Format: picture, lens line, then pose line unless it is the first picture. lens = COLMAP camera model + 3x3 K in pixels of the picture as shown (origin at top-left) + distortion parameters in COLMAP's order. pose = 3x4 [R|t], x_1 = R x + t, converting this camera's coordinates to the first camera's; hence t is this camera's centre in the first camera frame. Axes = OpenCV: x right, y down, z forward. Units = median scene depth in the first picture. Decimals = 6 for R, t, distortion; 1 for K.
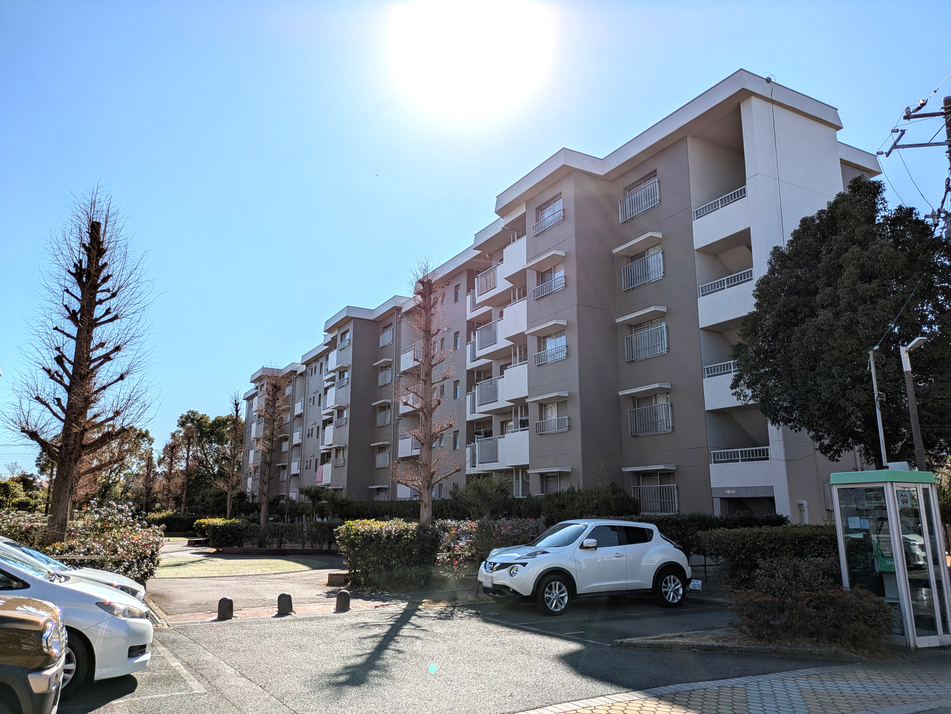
lens RADIAL K [[709.1, 0, 470.6], [0, 709.1, 348.8], [0, 0, 1]] dist [0.022470, -0.003917]
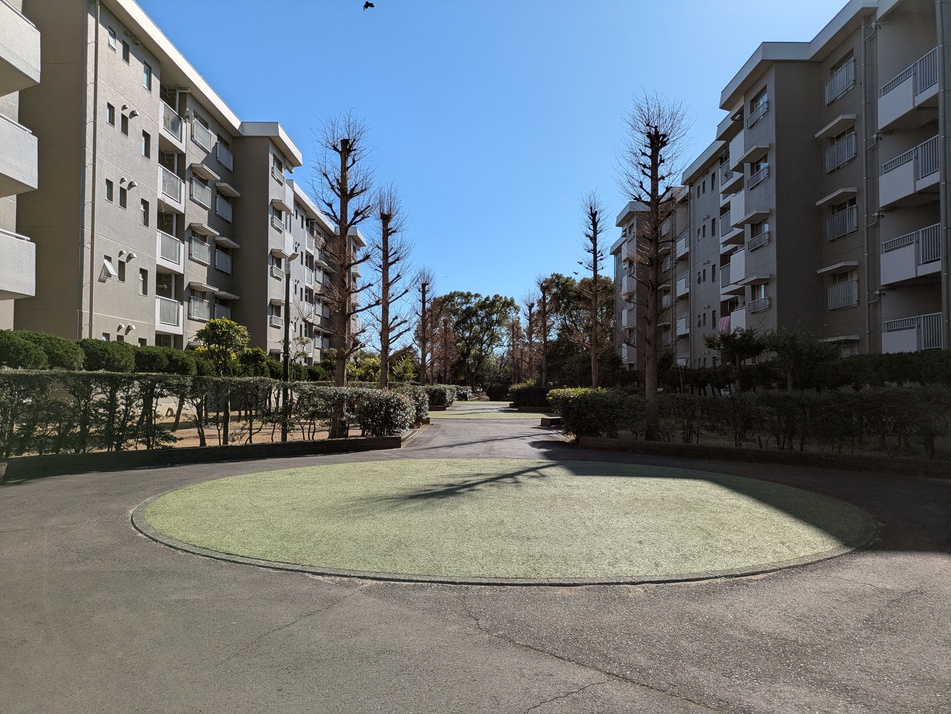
lens RADIAL K [[709.1, 0, 470.6], [0, 709.1, 348.8], [0, 0, 1]] dist [0.022470, -0.003917]
pose [[0.871119, -0.022102, -0.490575, -0.072734], [0.103887, 0.984671, 0.140110, 0.060544], [0.479958, -0.173017, 0.860061, 0.238720]]
